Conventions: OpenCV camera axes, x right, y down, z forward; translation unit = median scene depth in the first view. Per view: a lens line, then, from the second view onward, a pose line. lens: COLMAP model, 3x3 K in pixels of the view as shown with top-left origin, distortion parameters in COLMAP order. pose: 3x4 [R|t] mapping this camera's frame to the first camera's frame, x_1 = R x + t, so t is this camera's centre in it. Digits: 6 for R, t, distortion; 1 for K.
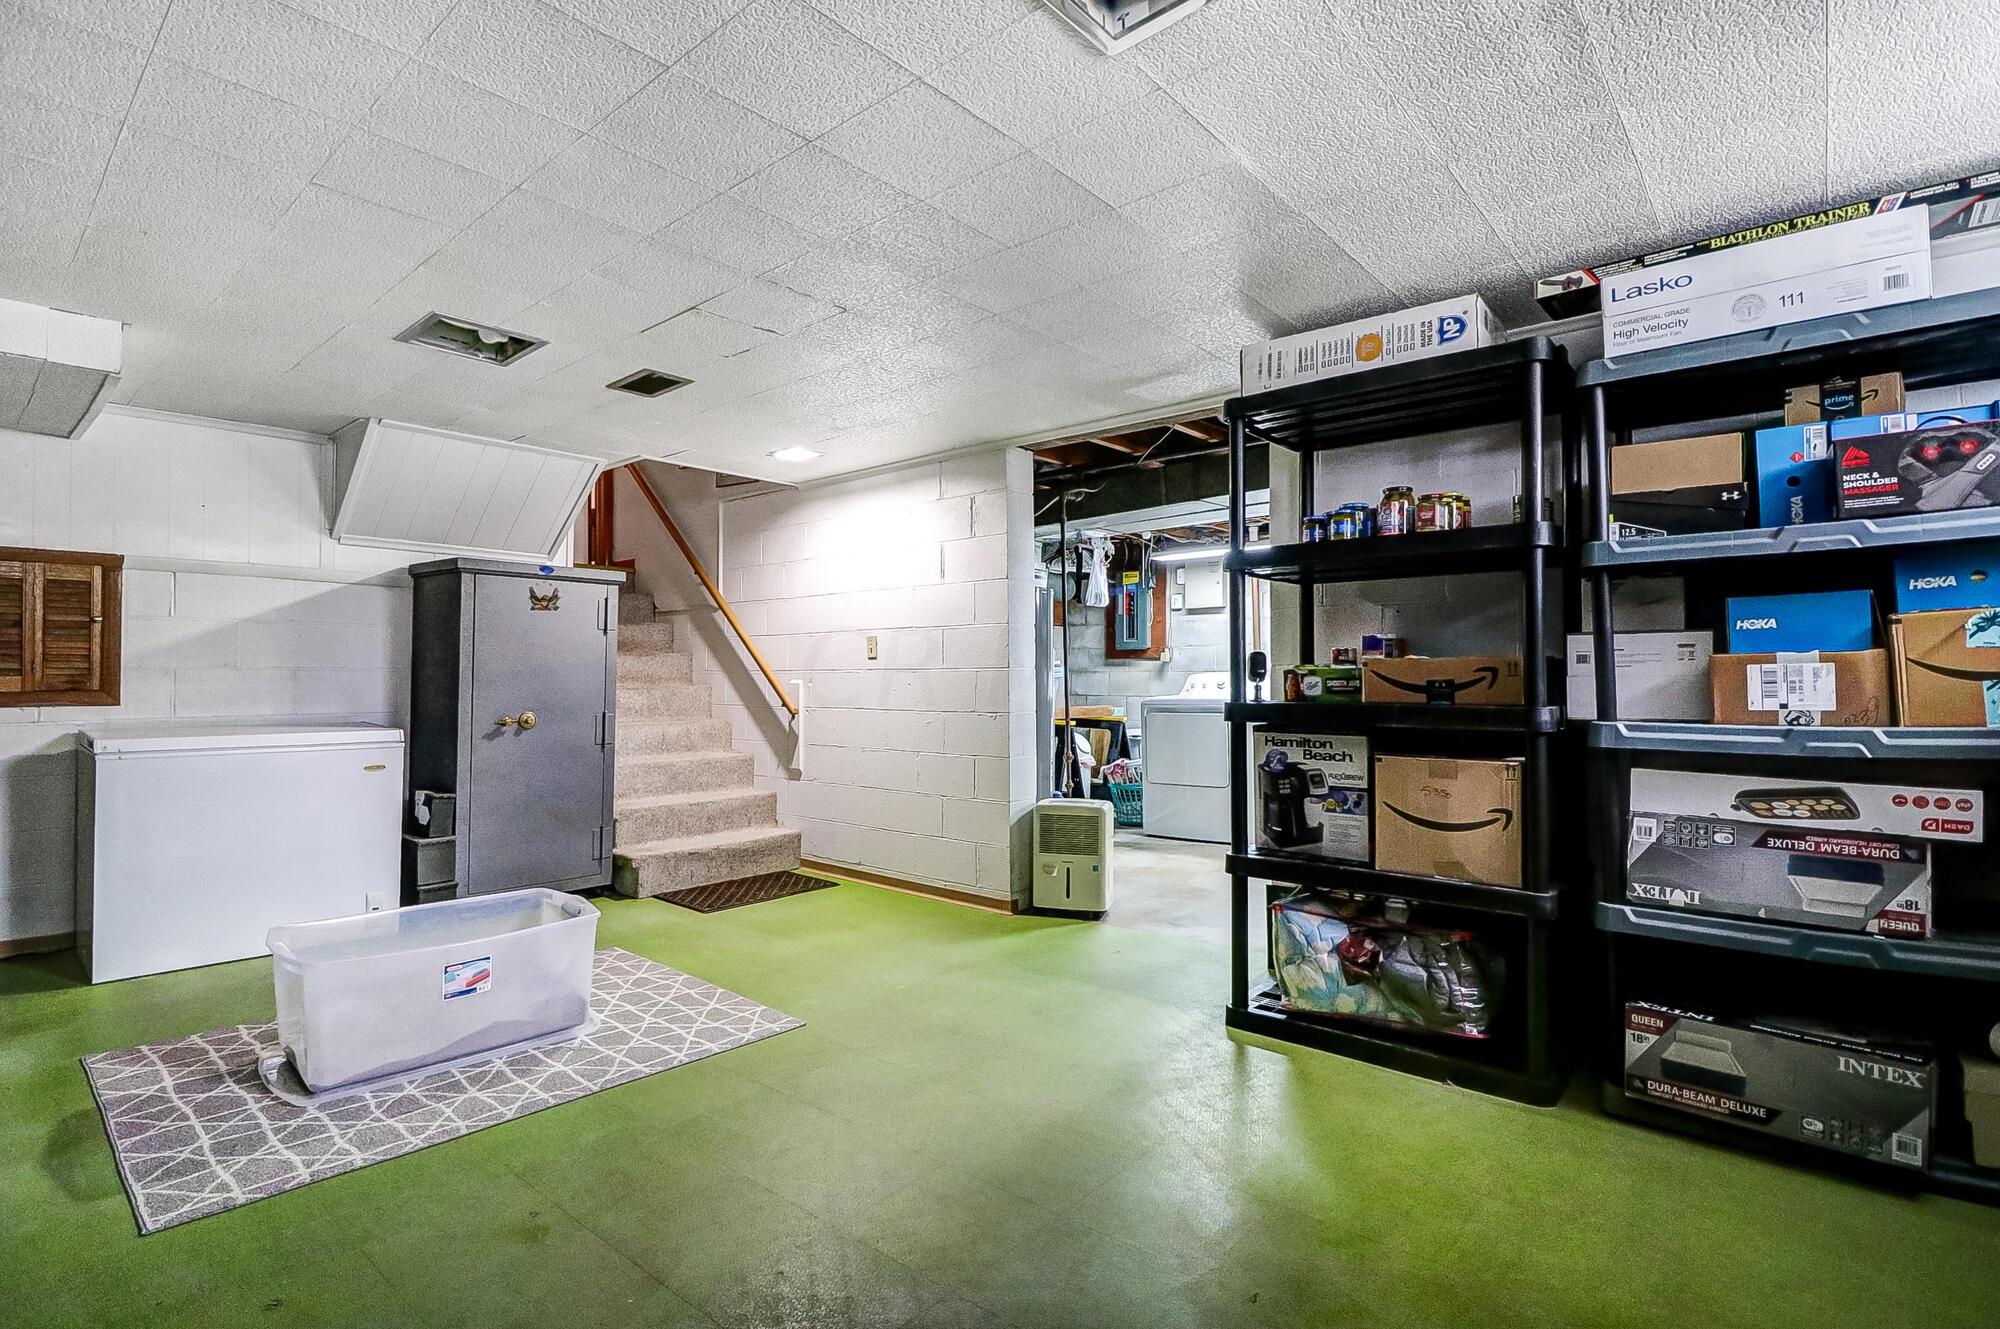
lens RADIAL K [[939.7, 0, 997.1], [0, 939.7, 657.4], [0, 0, 1]] dist [-0.000311, -0.012572]
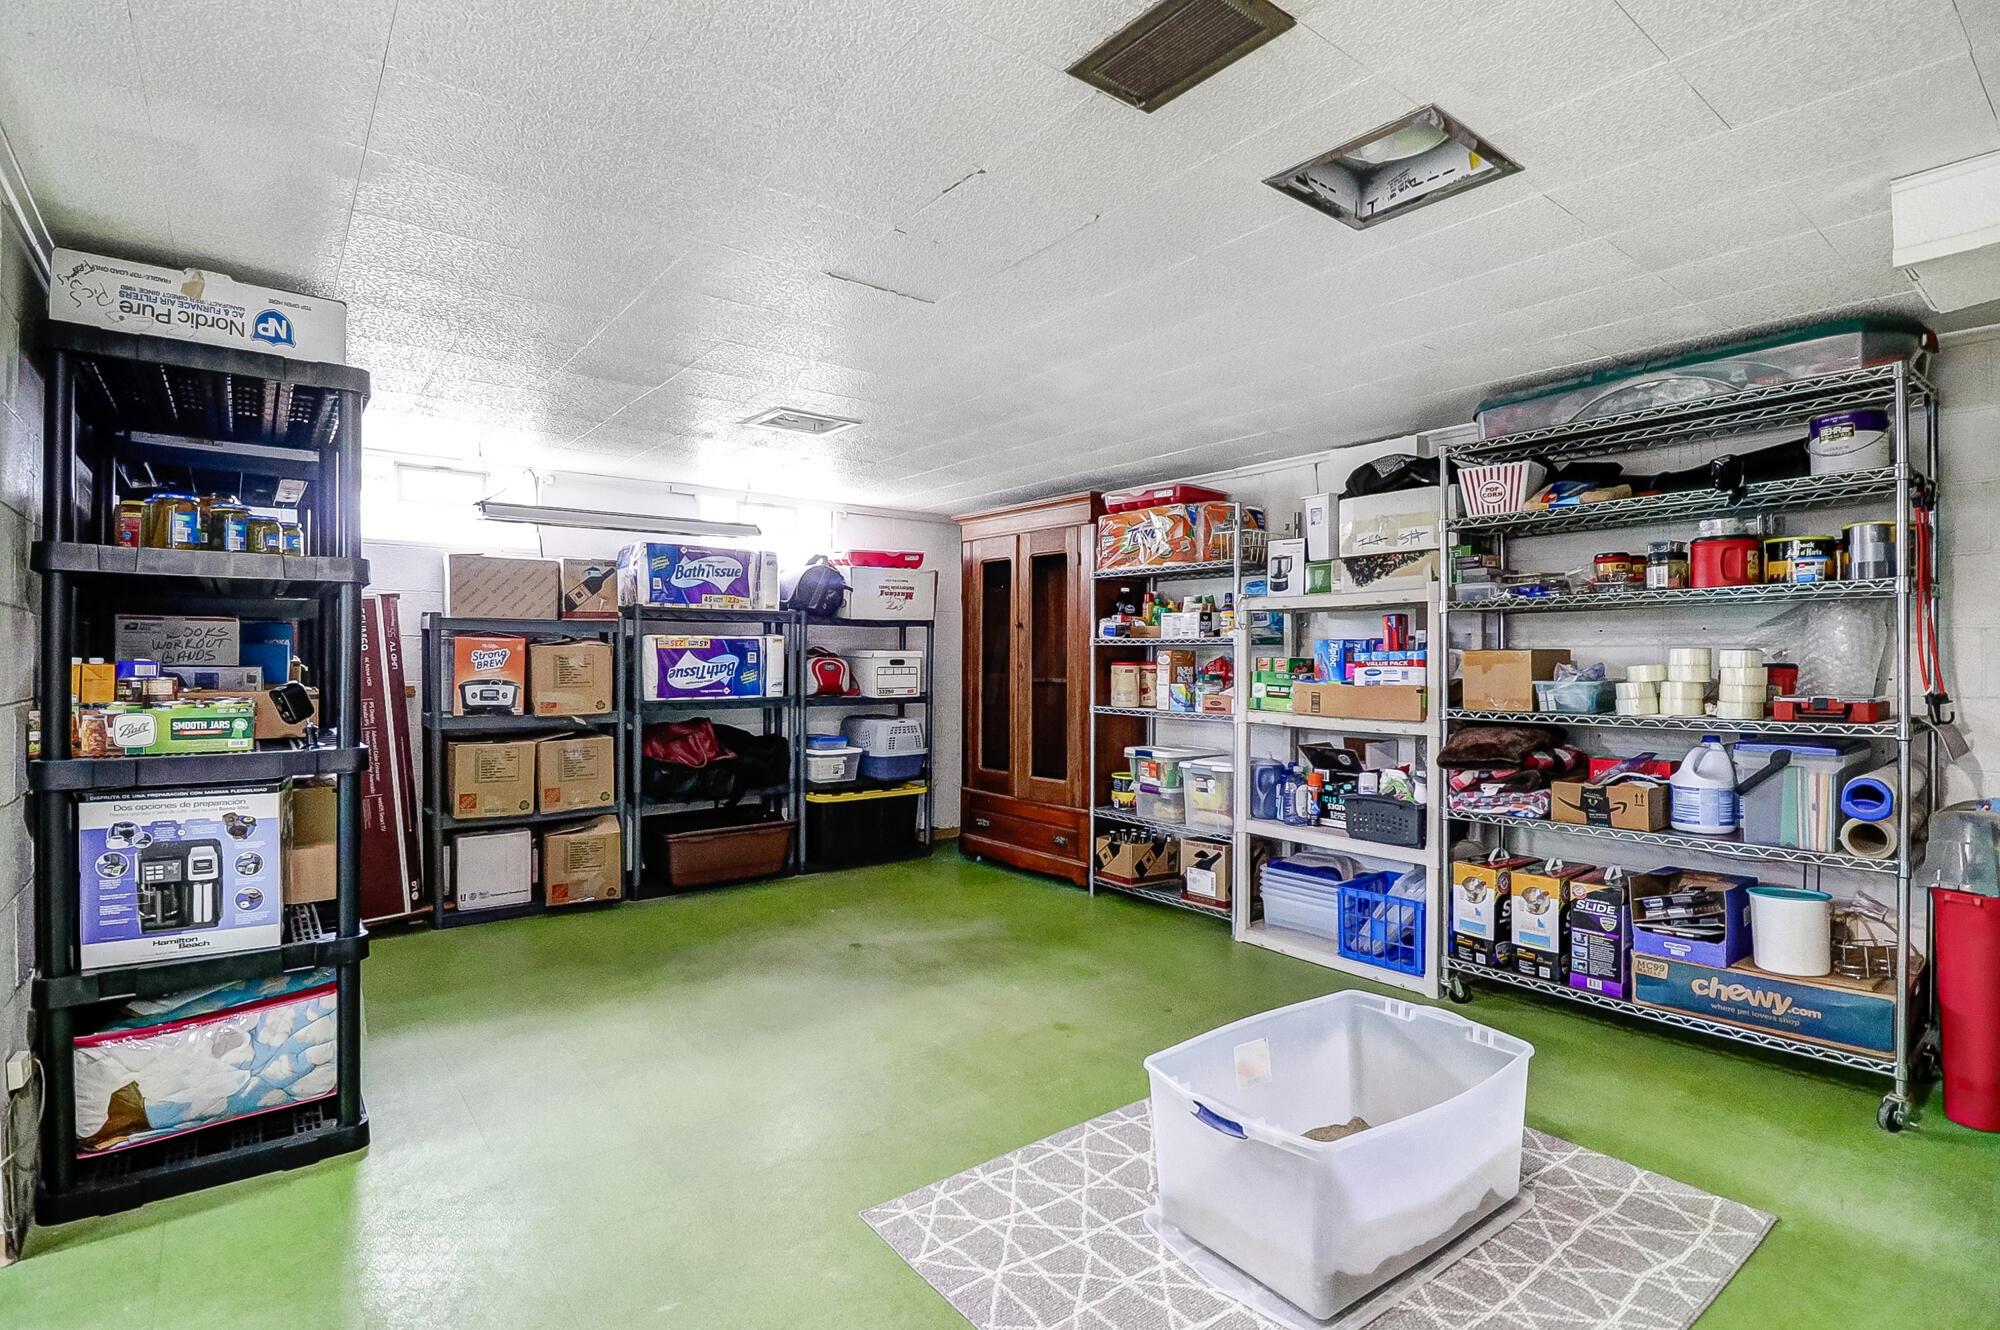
lens RADIAL K [[939.7, 0, 997.1], [0, 939.7, 657.9], [0, 0, 1]] dist [-0.000311, -0.012572]
pose [[-0.979489, 0.001238, 0.201492, -0.452012], [-0.003240, 0.999755, -0.021895, -0.012968], [-0.201470, -0.022099, -0.979245, 1.697453]]
